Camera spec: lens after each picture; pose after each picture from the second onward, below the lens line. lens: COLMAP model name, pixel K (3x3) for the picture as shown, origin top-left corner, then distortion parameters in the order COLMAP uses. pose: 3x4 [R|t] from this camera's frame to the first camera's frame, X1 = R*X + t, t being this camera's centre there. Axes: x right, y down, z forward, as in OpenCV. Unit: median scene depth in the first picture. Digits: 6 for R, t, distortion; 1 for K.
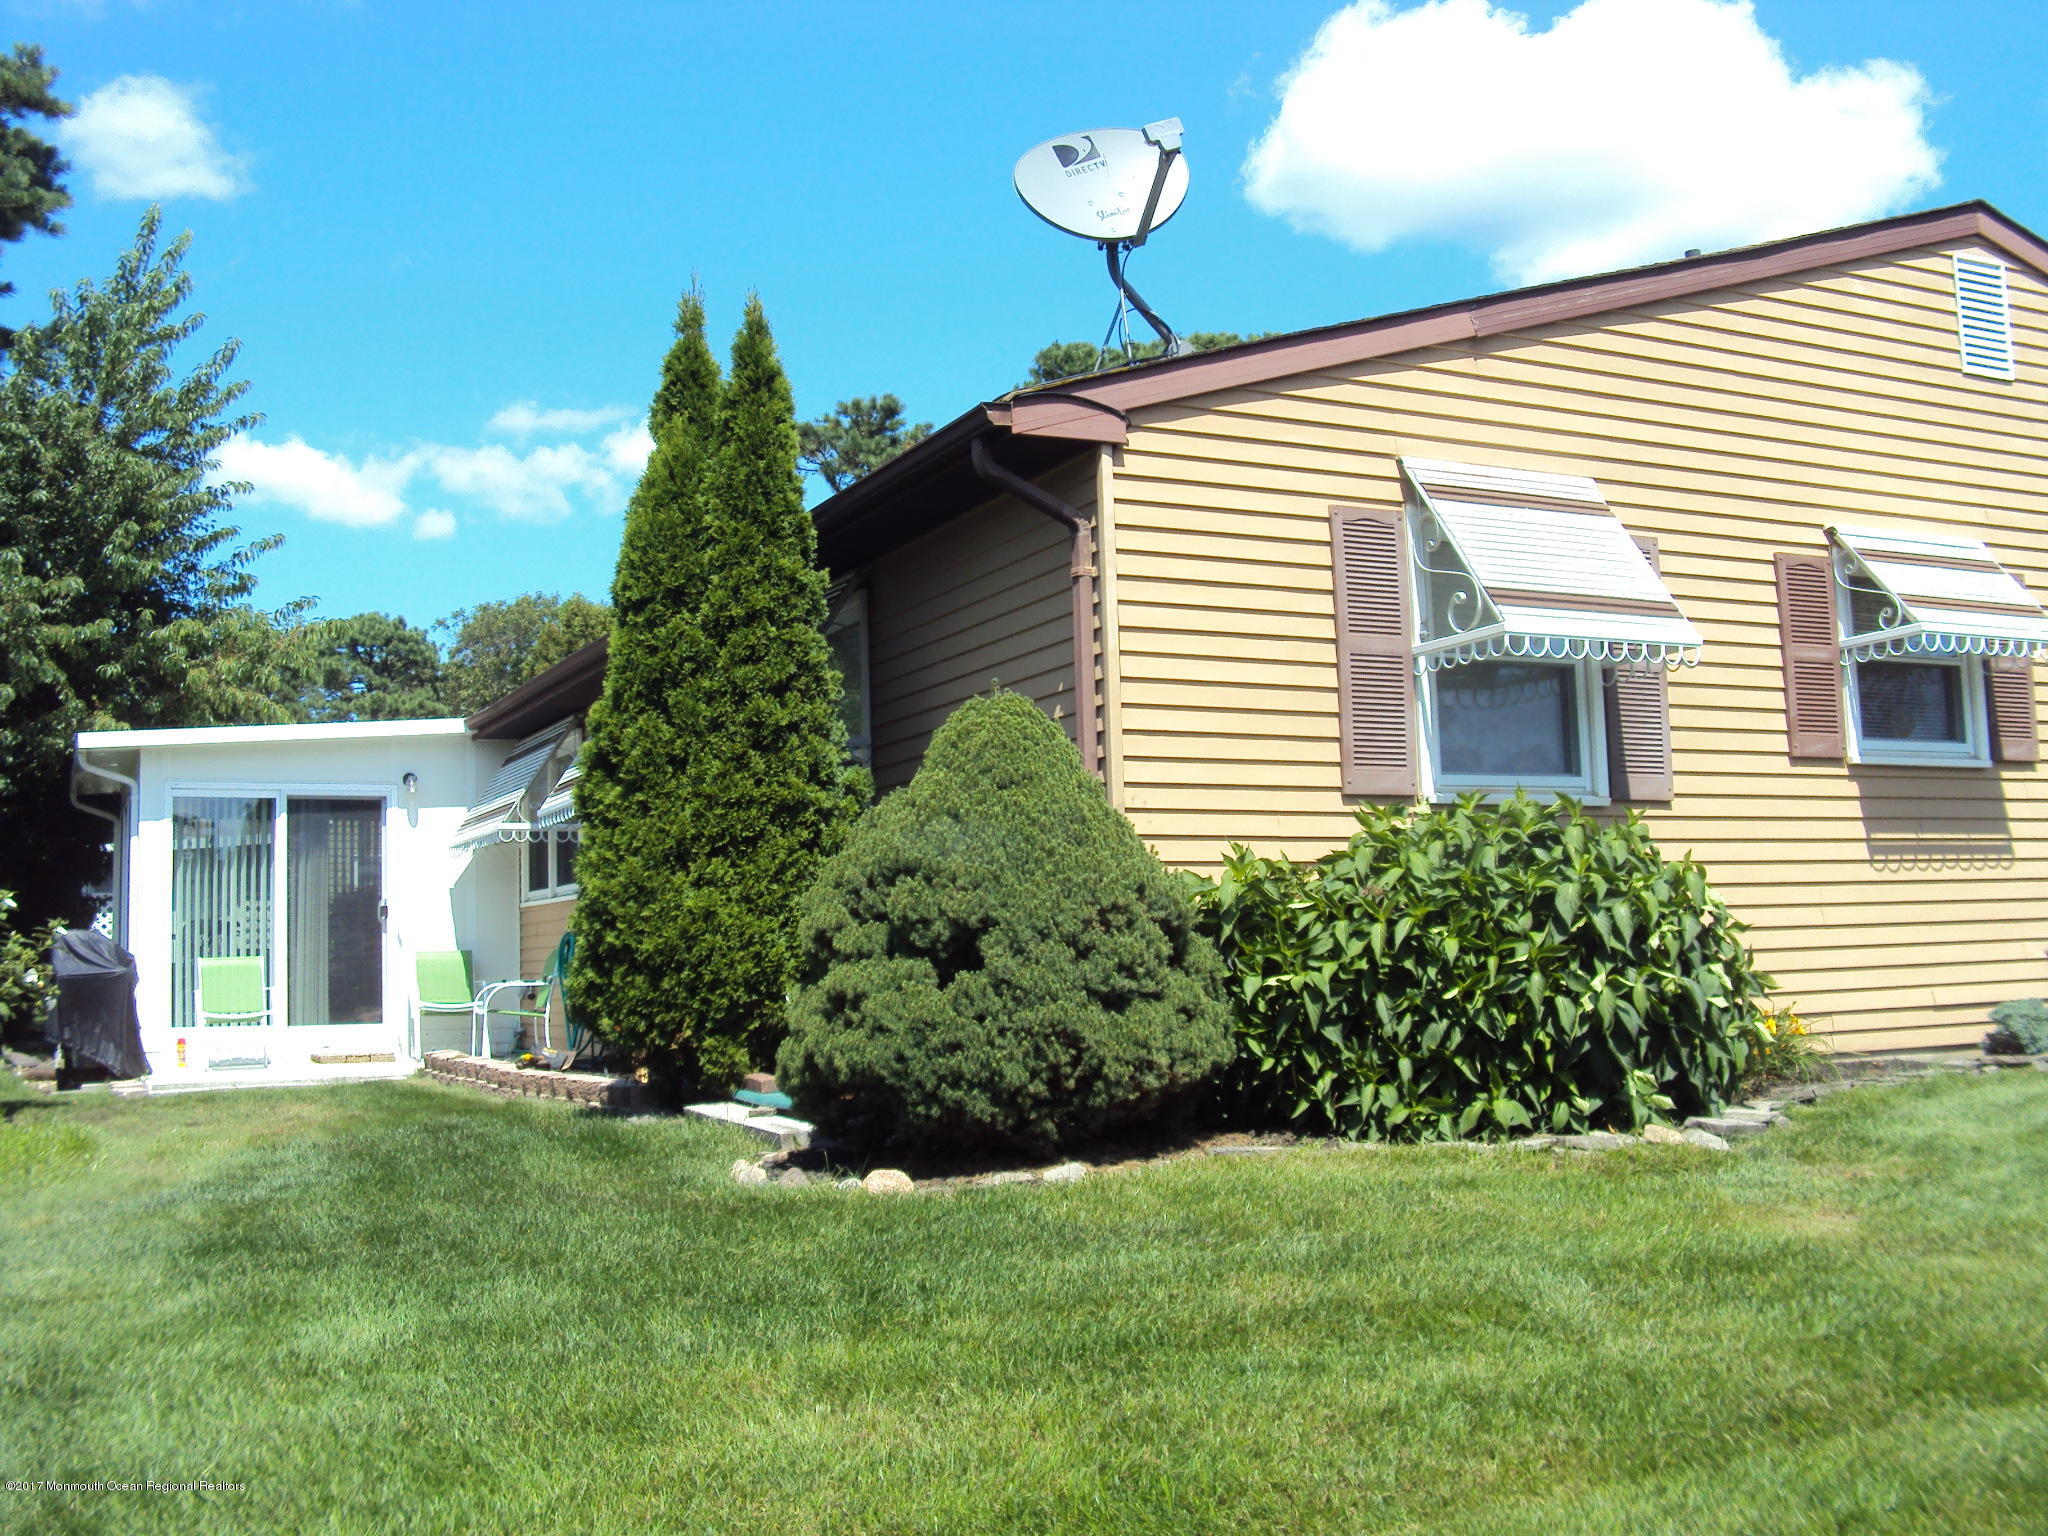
lens RADIAL K [[2126.2, 0, 1024.4], [0, 2126.2, 744.5], [0, 0, 1]] dist [-0.201690, 0.218702]
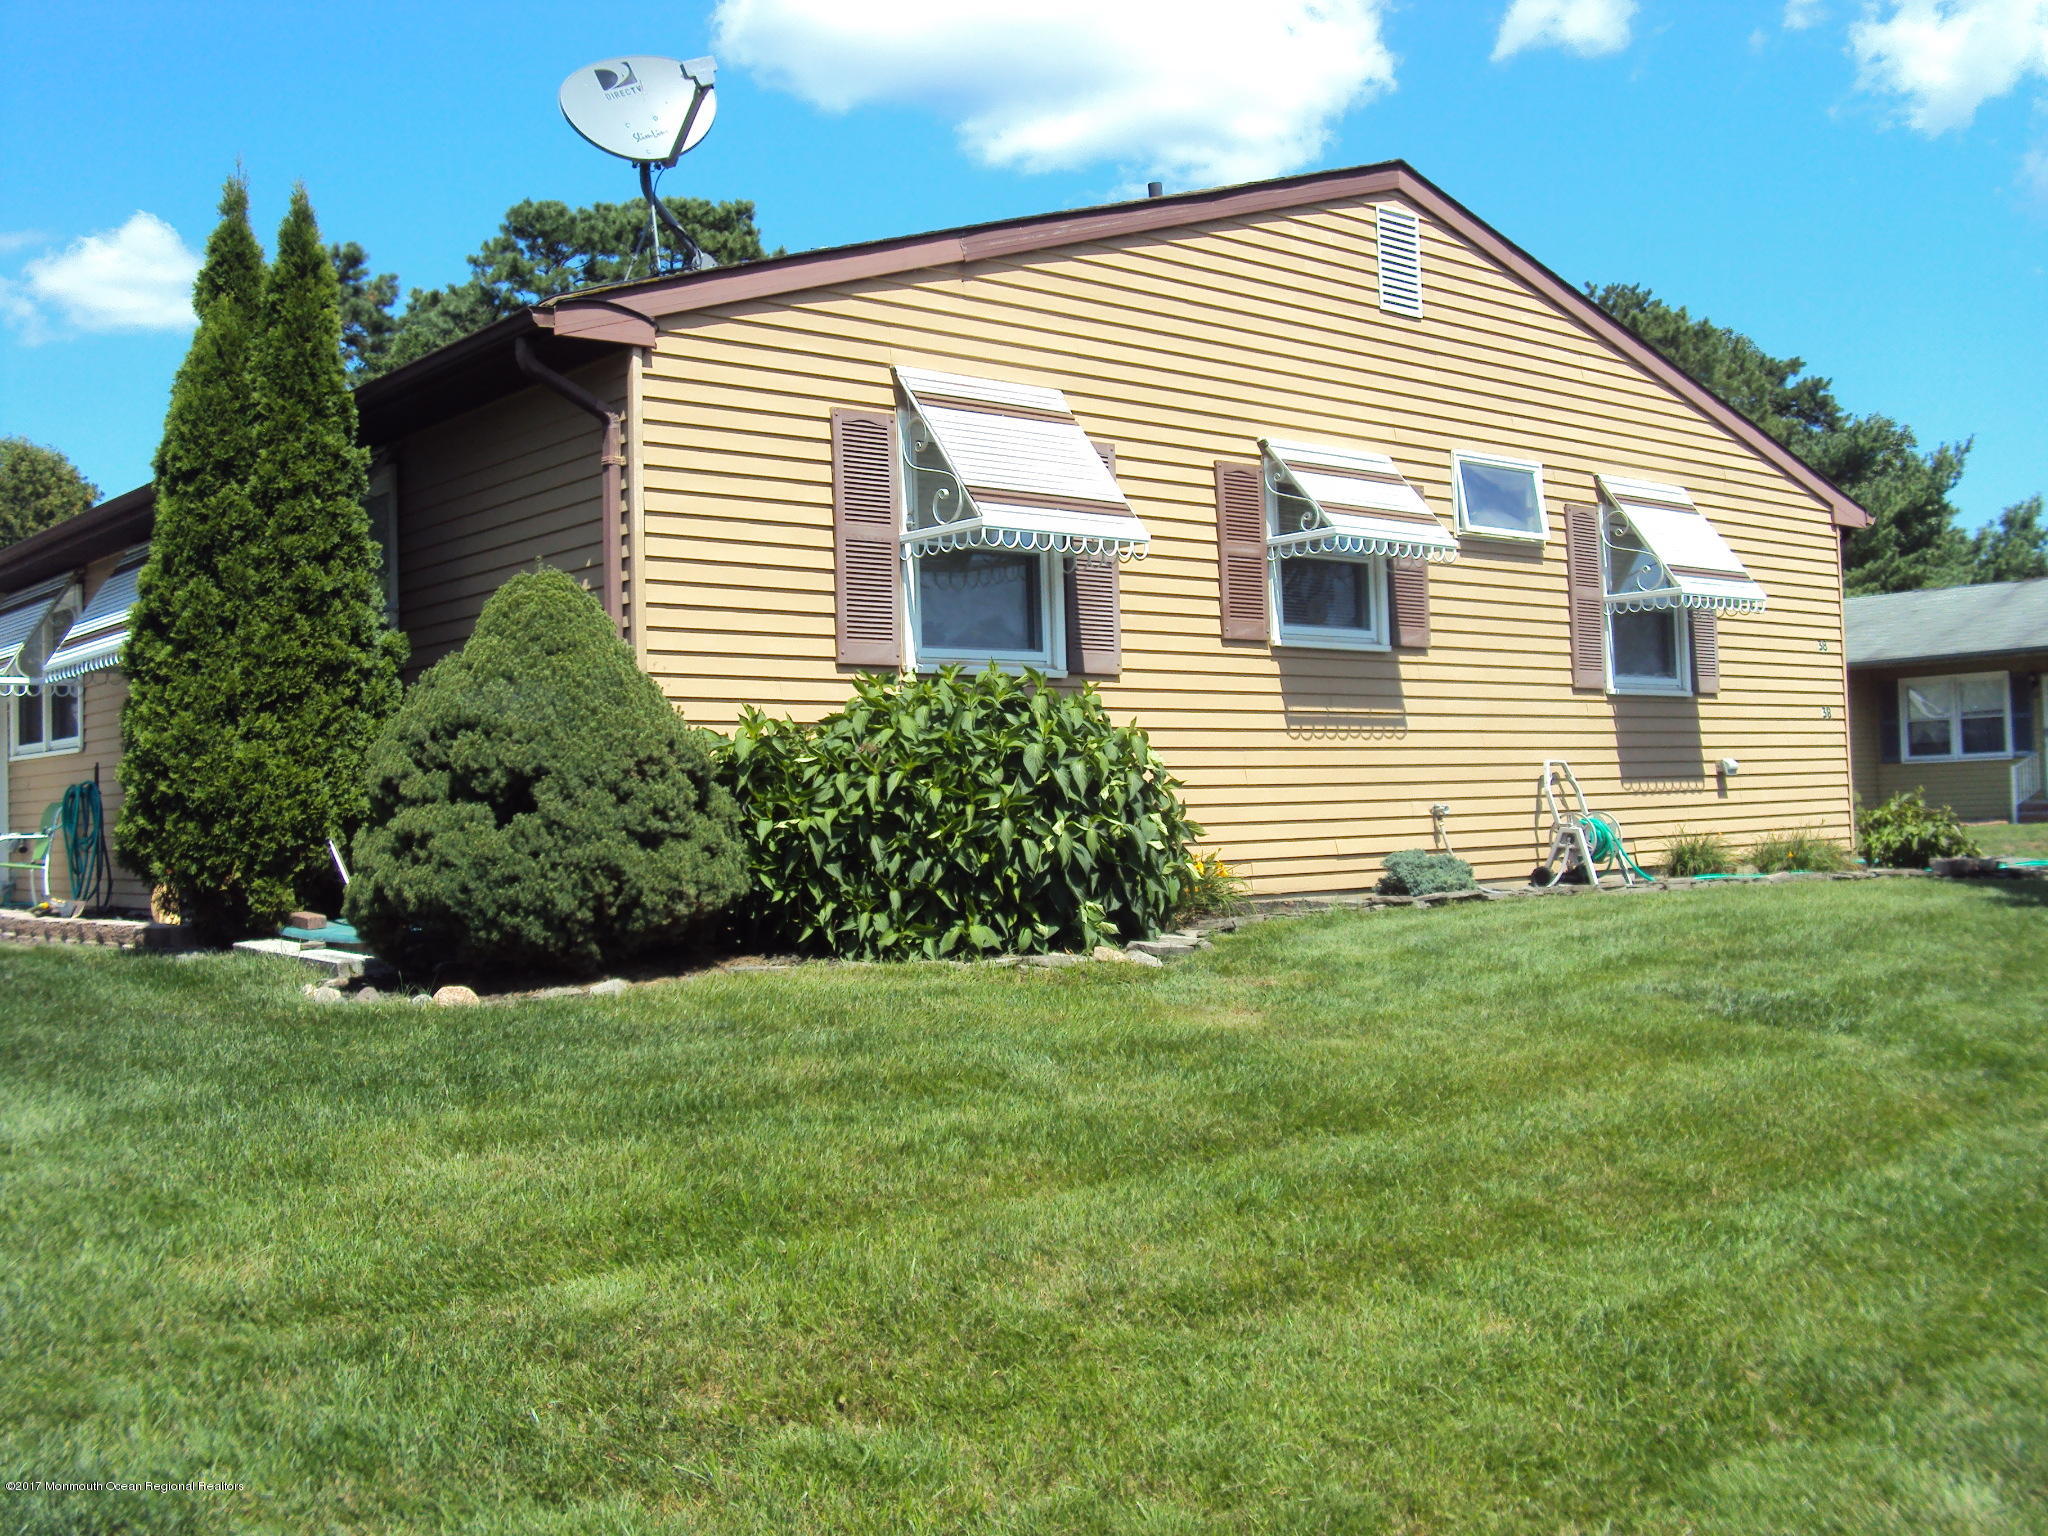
lens RADIAL K [[2816.0, 0, 1095.3], [0, 2816.0, 727.6], [0, 0, 1]] dist [-0.713479, 0.747473]
pose [[0.955349, 0.011675, 0.295249, -0.159835], [-0.027890, 0.998321, 0.050769, -0.022213], [-0.294161, -0.056737, 0.954070, -0.474728]]
